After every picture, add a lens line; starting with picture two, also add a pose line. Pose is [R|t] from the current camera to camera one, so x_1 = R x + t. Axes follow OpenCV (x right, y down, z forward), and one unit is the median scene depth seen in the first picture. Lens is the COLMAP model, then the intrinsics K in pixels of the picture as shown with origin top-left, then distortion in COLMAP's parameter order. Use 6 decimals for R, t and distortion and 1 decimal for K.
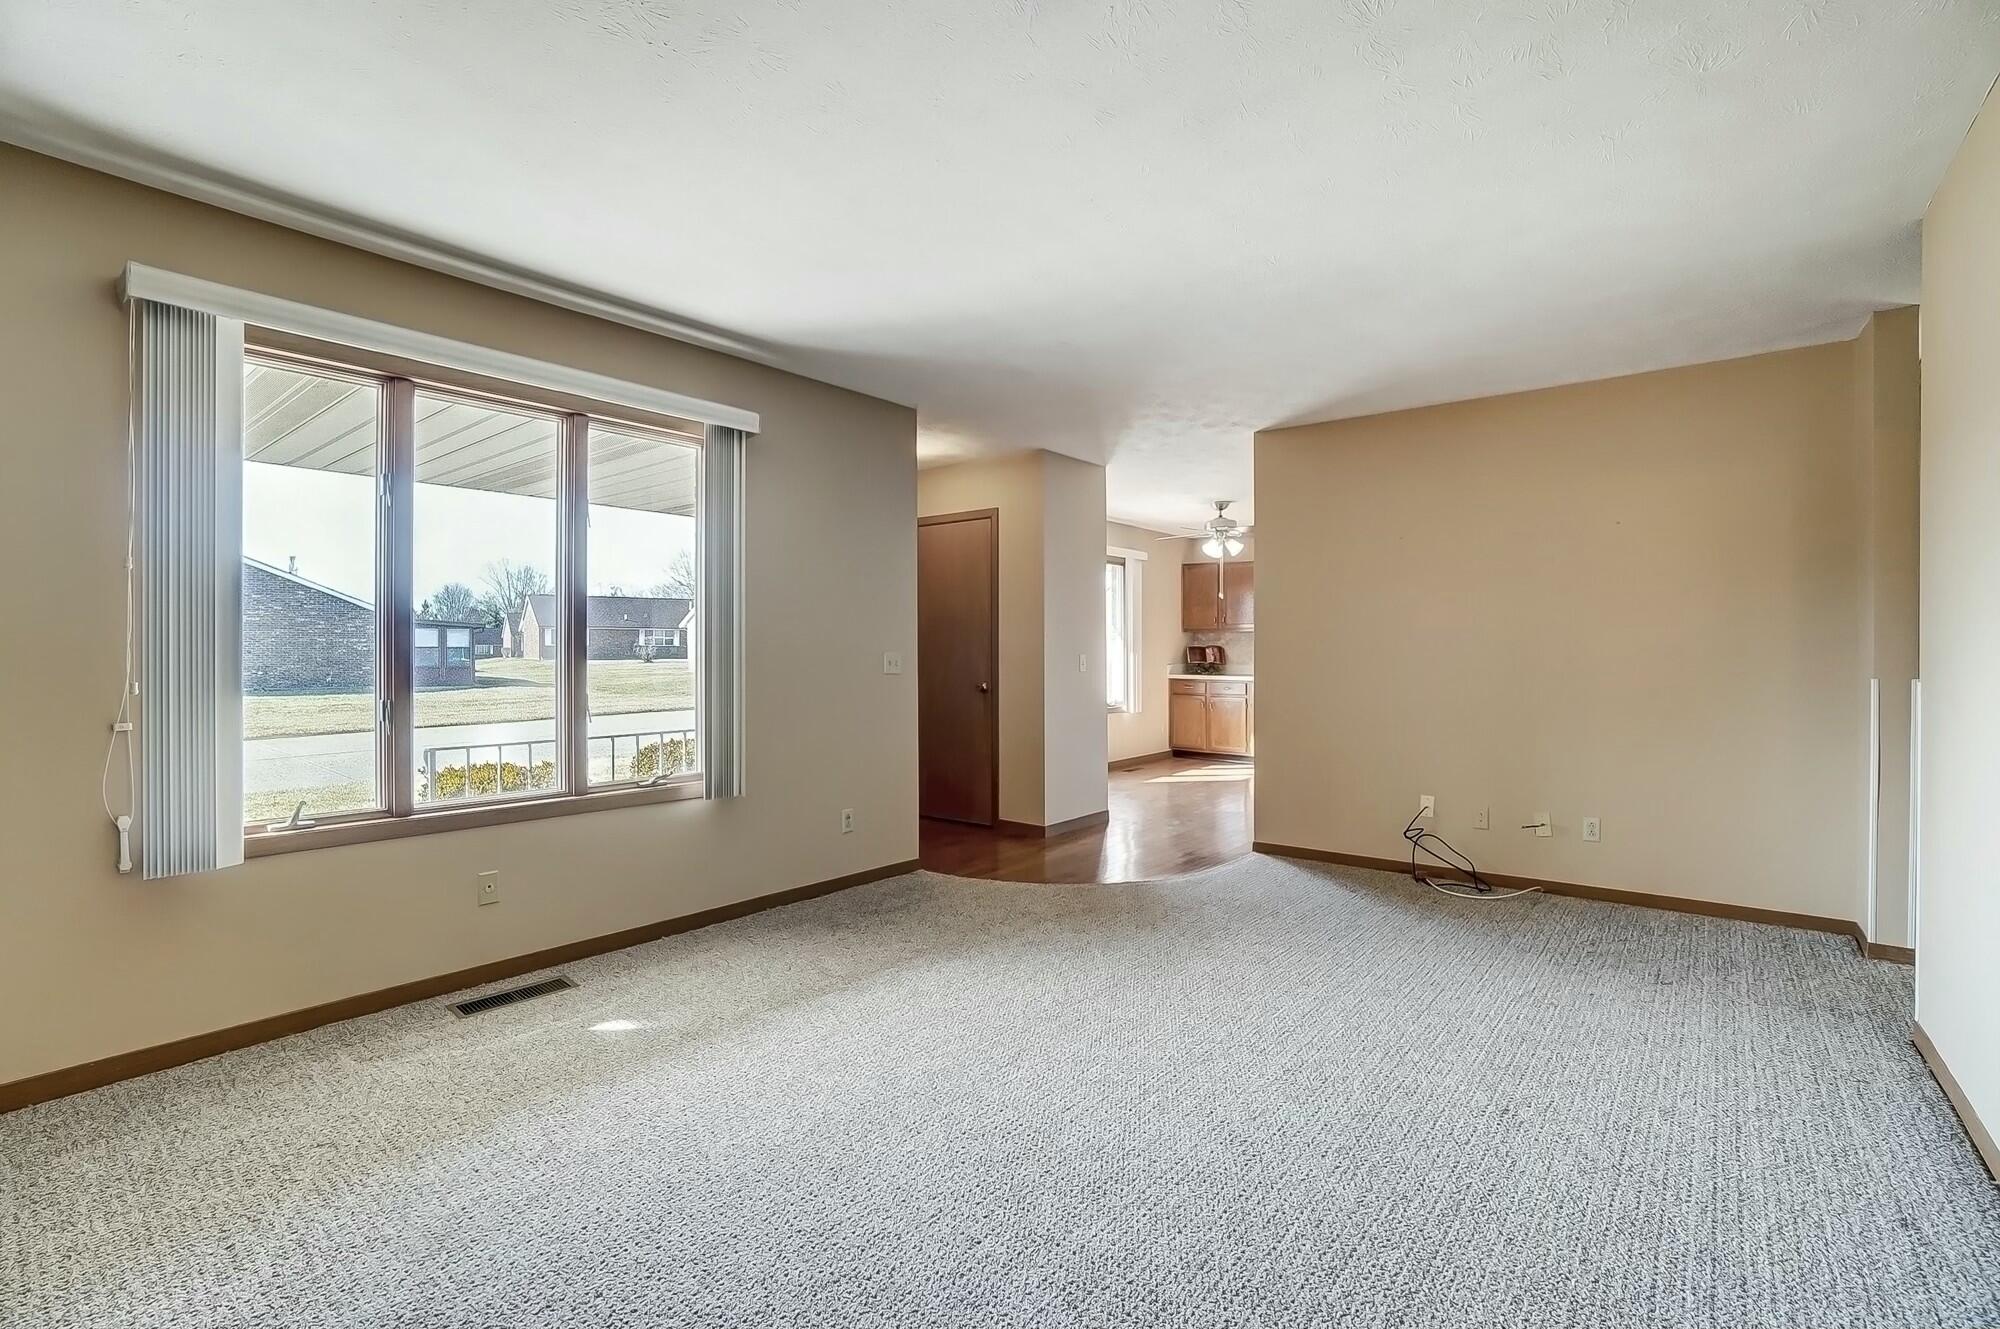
lens RADIAL K [[913.5, 0, 994.6], [0, 913.5, 650.9], [0, 0, 1]] dist [-0.018850, 0.000414]
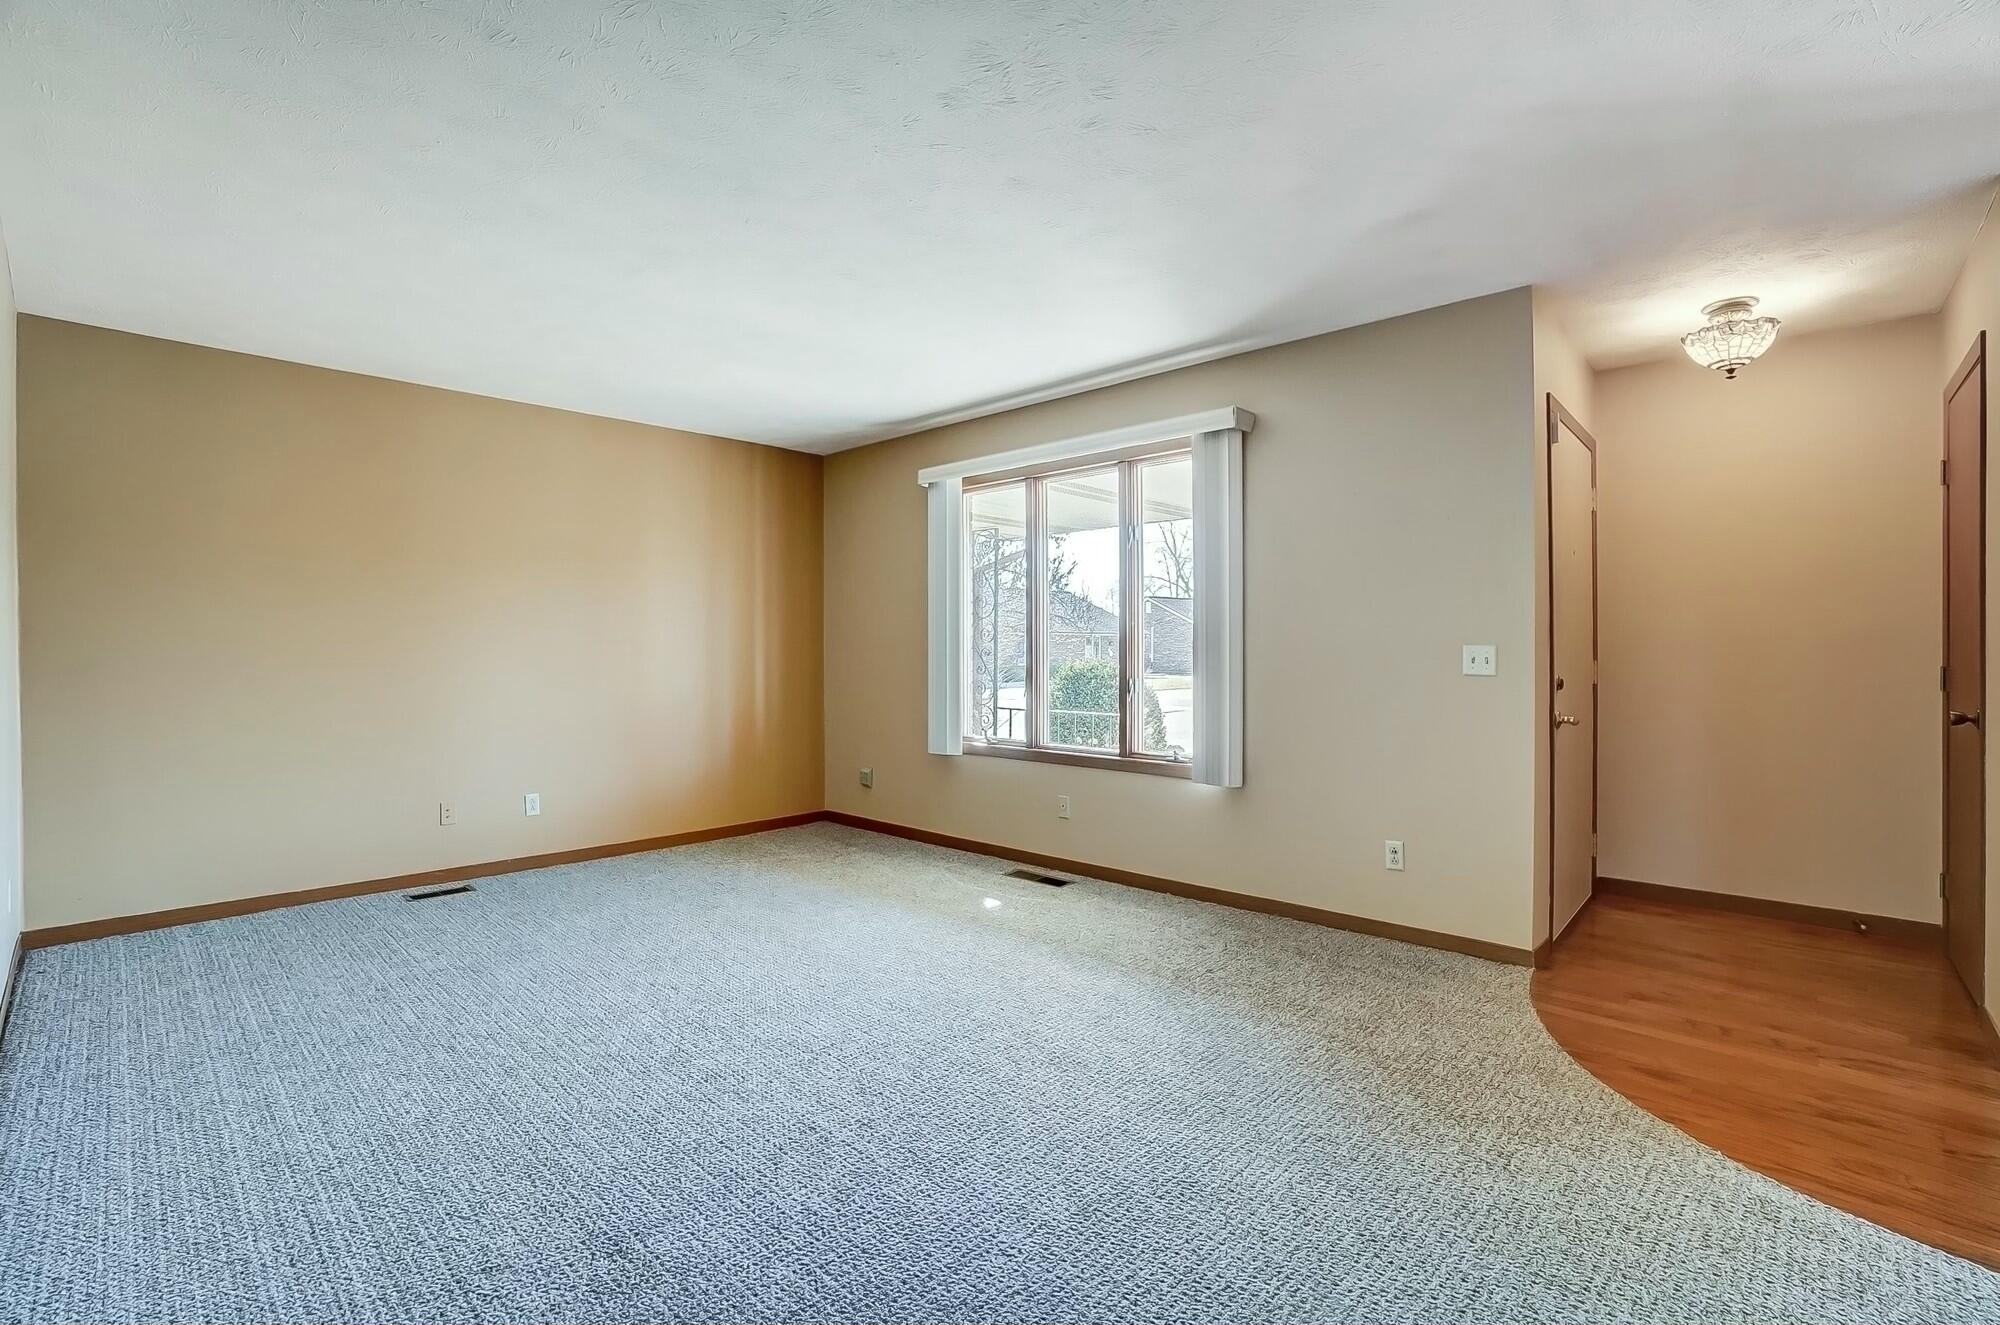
lens RADIAL K [[913.5, 0, 994.6], [0, 913.5, 648.9], [0, 0, 1]] dist [-0.018850, 0.000414]
pose [[-0.076827, -0.005187, -0.997031, 0.660080], [-0.001817, 0.999986, -0.005062, 0.009683], [0.997043, 0.001423, -0.076835, 0.712147]]
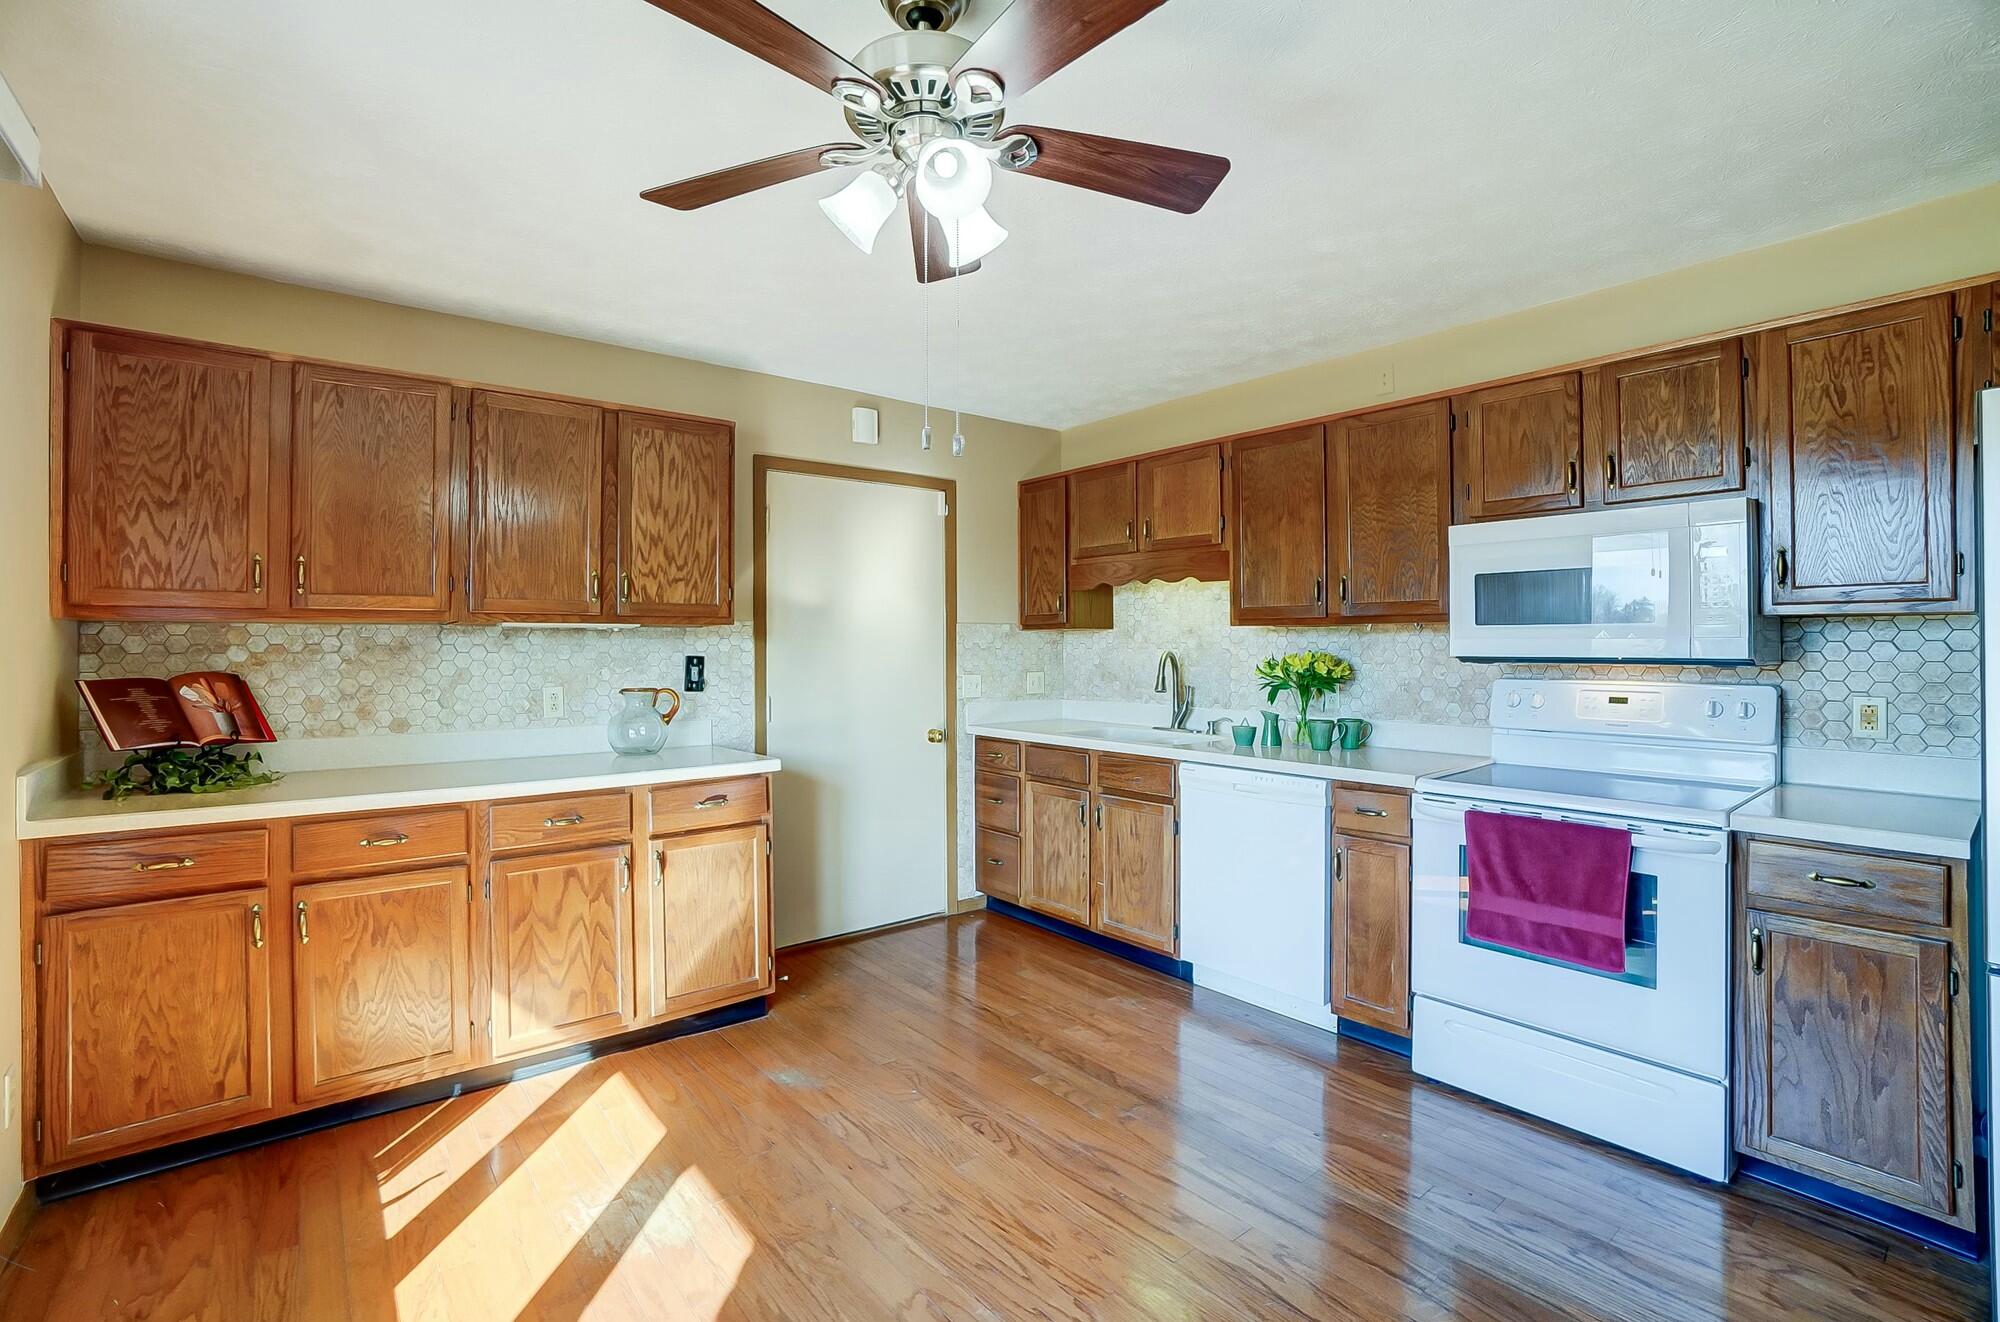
lens RADIAL K [[913.5, 0, 994.6], [0, 913.5, 647.4], [0, 0, 1]] dist [-0.018850, 0.000414]
pose [[0.203483, -0.003173, 0.979073, 0.091038], [-0.000937, 0.999994, 0.003435, -0.030401], [-0.979078, -0.001616, 0.203479, 1.649722]]
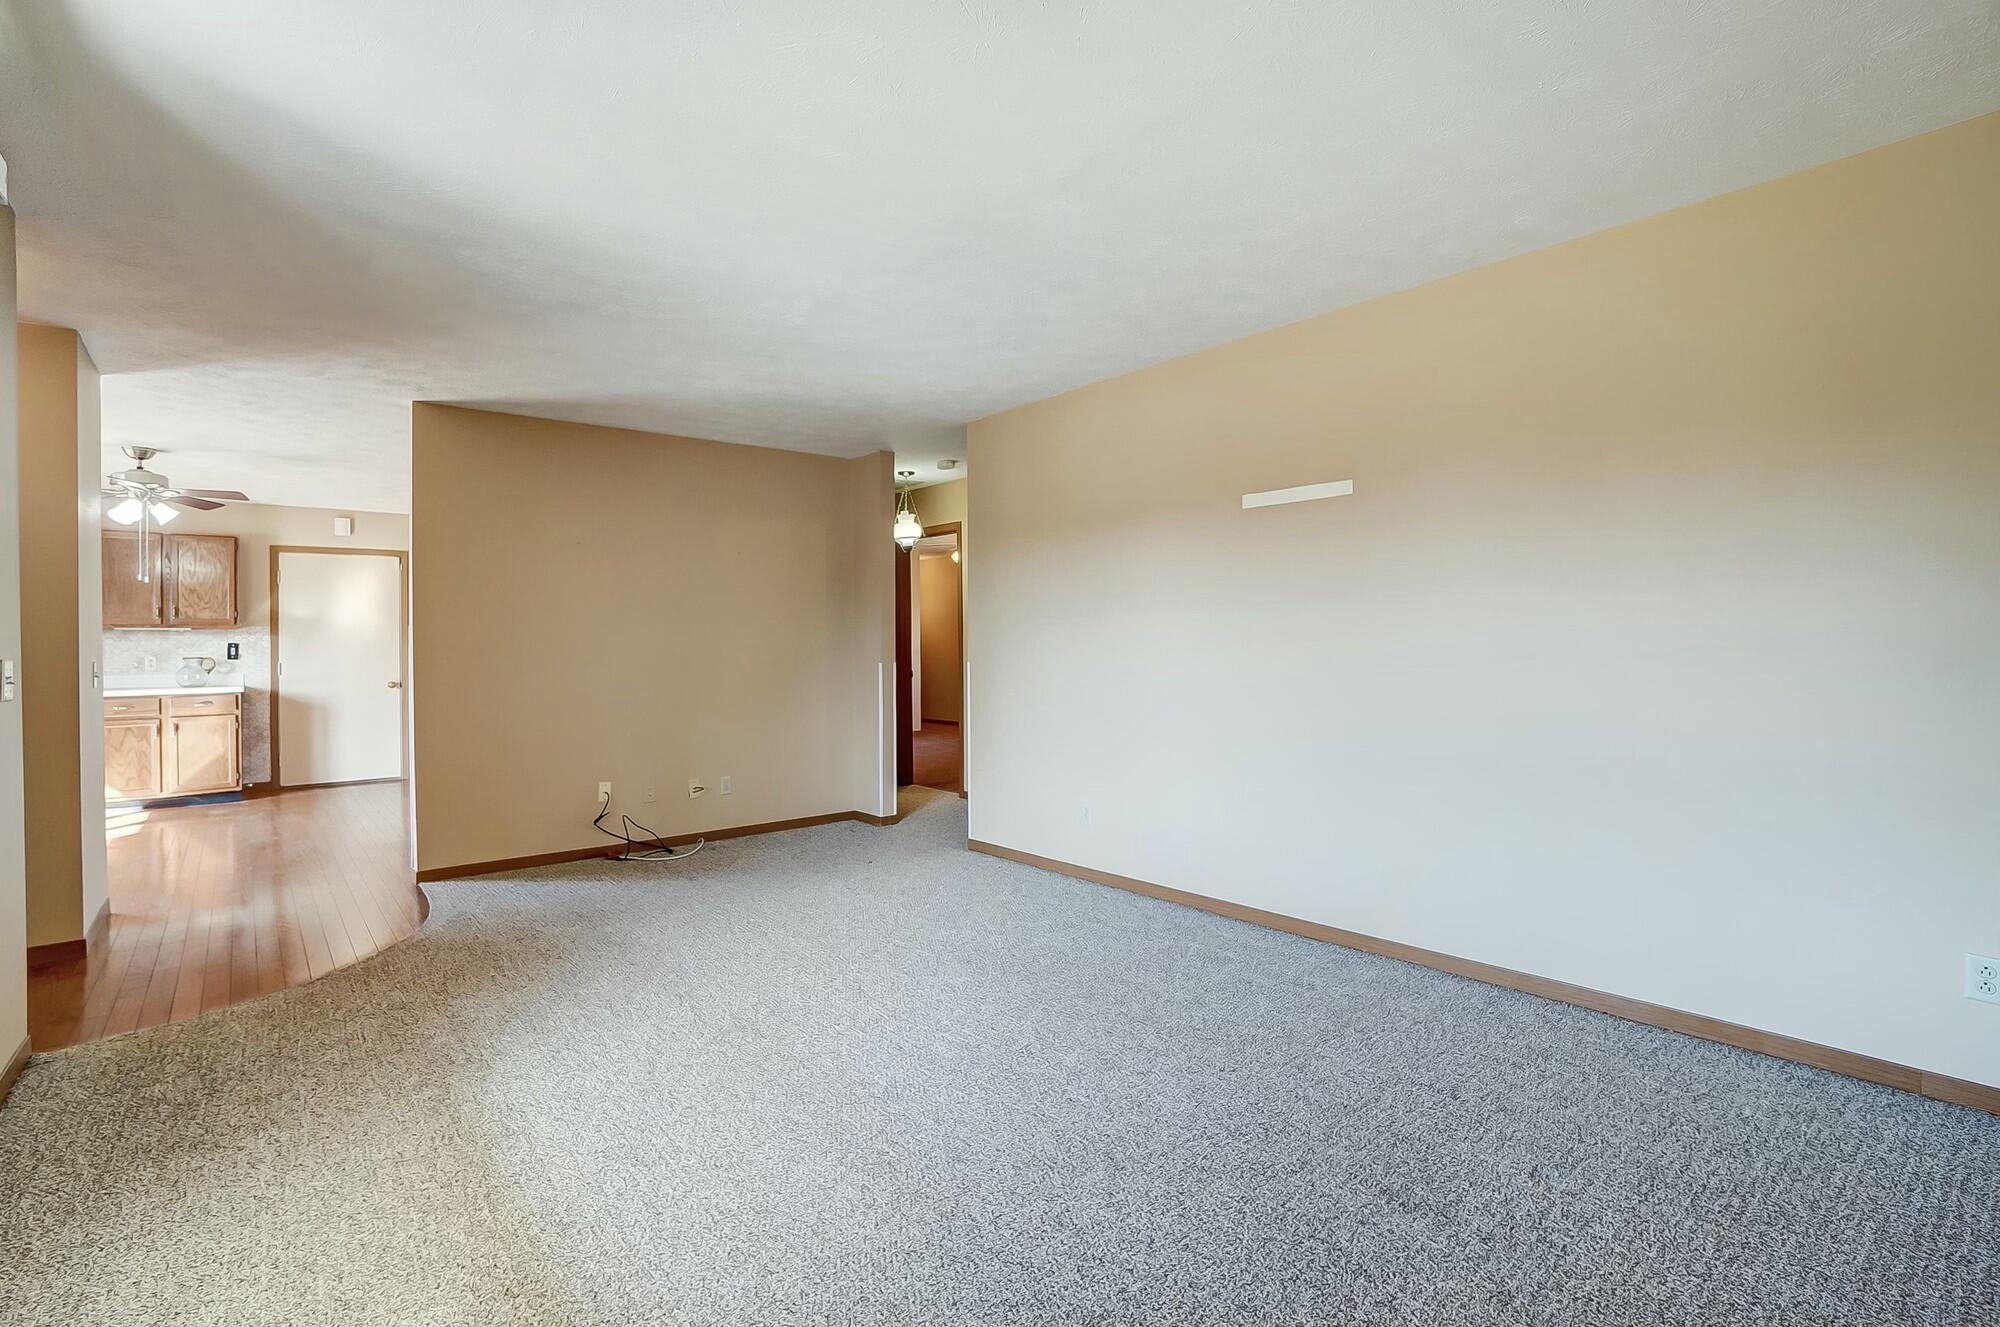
lens RADIAL K [[913.5, 0, 994.6], [0, 913.5, 649.9], [0, 0, 1]] dist [-0.018850, 0.000414]
pose [[0.196636, -0.008891, 0.980436, -0.545716], [0.011306, 0.999913, 0.006801, -0.002202], [-0.980411, 0.009748, 0.196720, 0.349274]]
